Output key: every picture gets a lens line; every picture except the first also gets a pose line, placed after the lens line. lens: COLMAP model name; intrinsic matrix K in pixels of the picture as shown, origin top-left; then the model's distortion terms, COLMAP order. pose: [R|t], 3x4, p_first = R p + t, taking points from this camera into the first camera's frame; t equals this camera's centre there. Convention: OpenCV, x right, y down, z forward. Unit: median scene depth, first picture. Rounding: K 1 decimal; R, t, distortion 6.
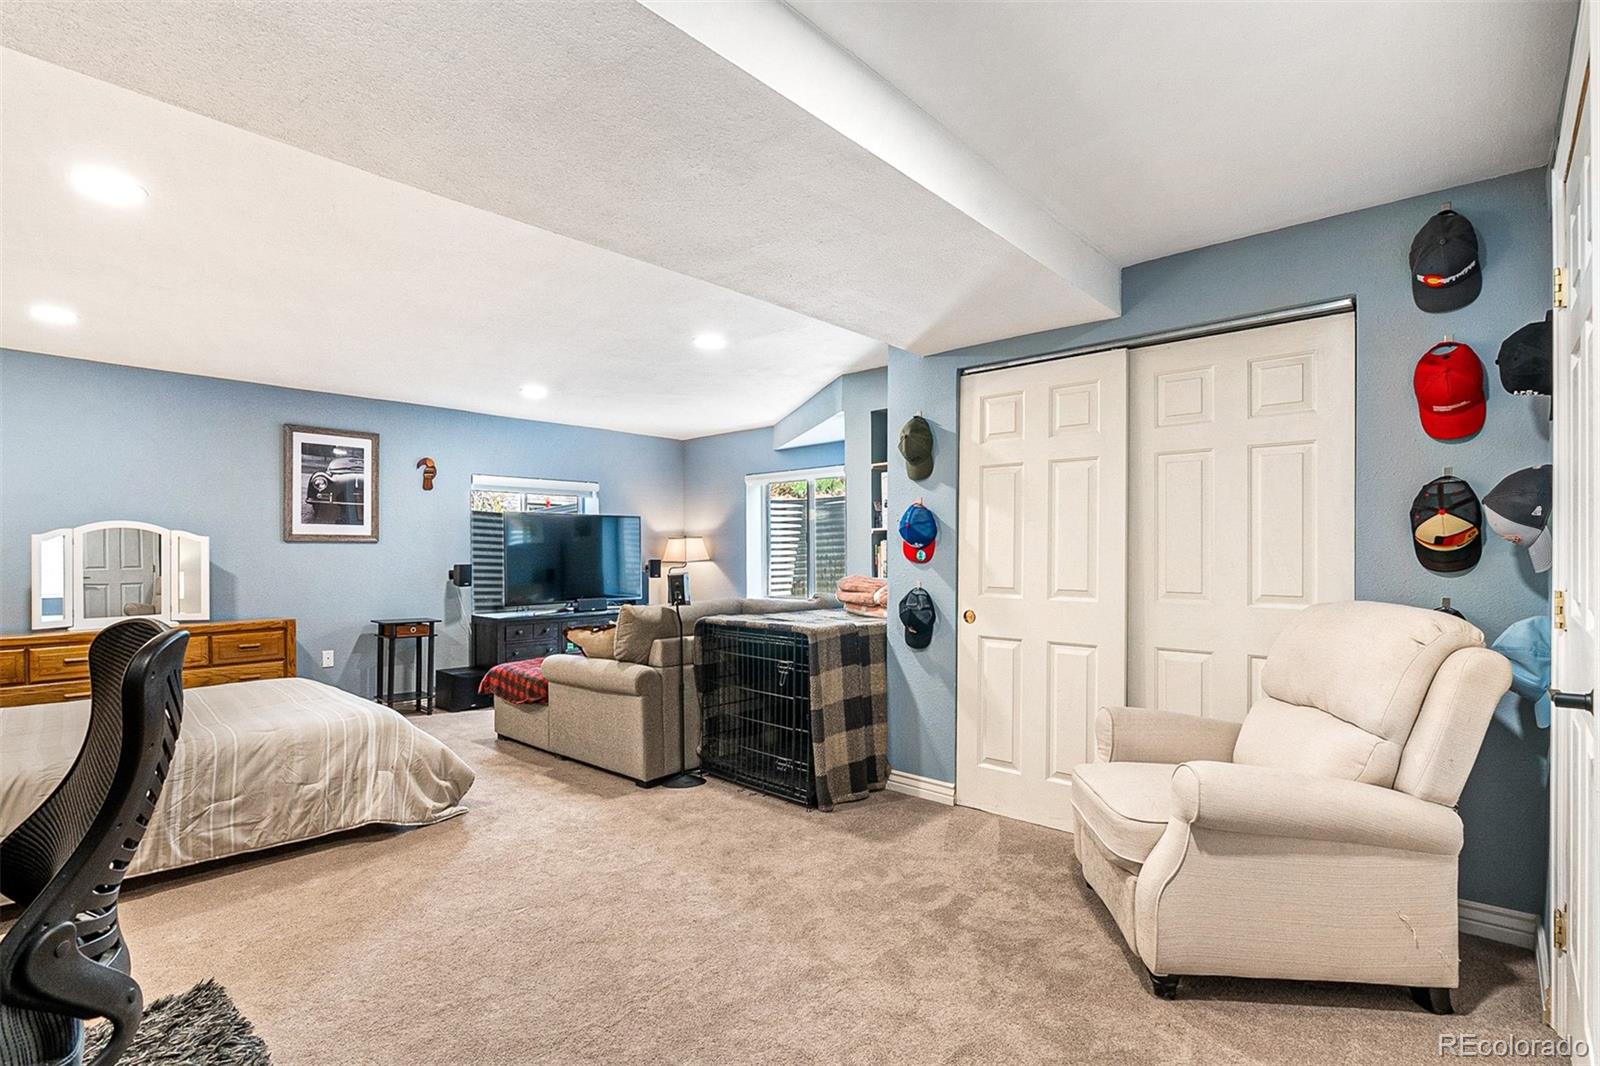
lens RADIAL K [[737.9, 0, 804.2], [0, 737.9, 550.4], [0, 0, 1]] dist [-0.003637, 0.000224]
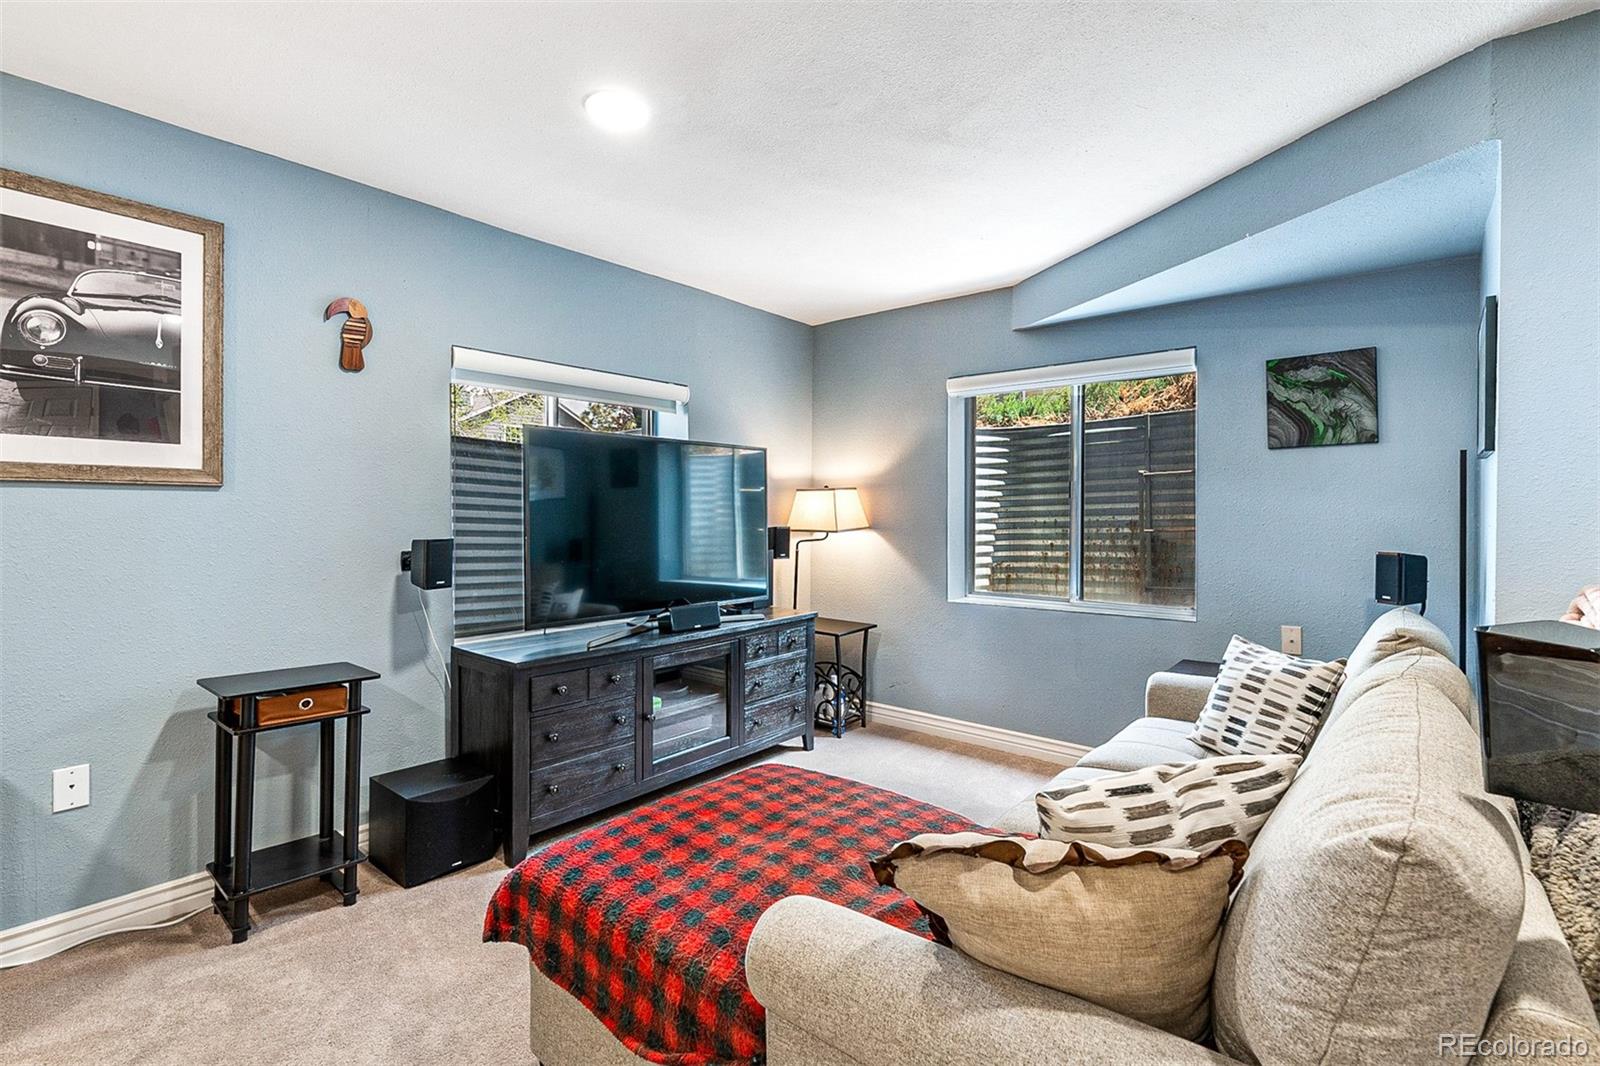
lens RADIAL K [[742.6, 0, 825.6], [0, 742.6, 516.5], [0, 0, 1]] dist [0.000040, 0.000247]
pose [[0.998383, 0.007083, 0.056403, -0.276704], [-0.007596, 0.999932, 0.008878, -0.000723], [-0.056336, -0.009292, 0.998369, 0.593358]]
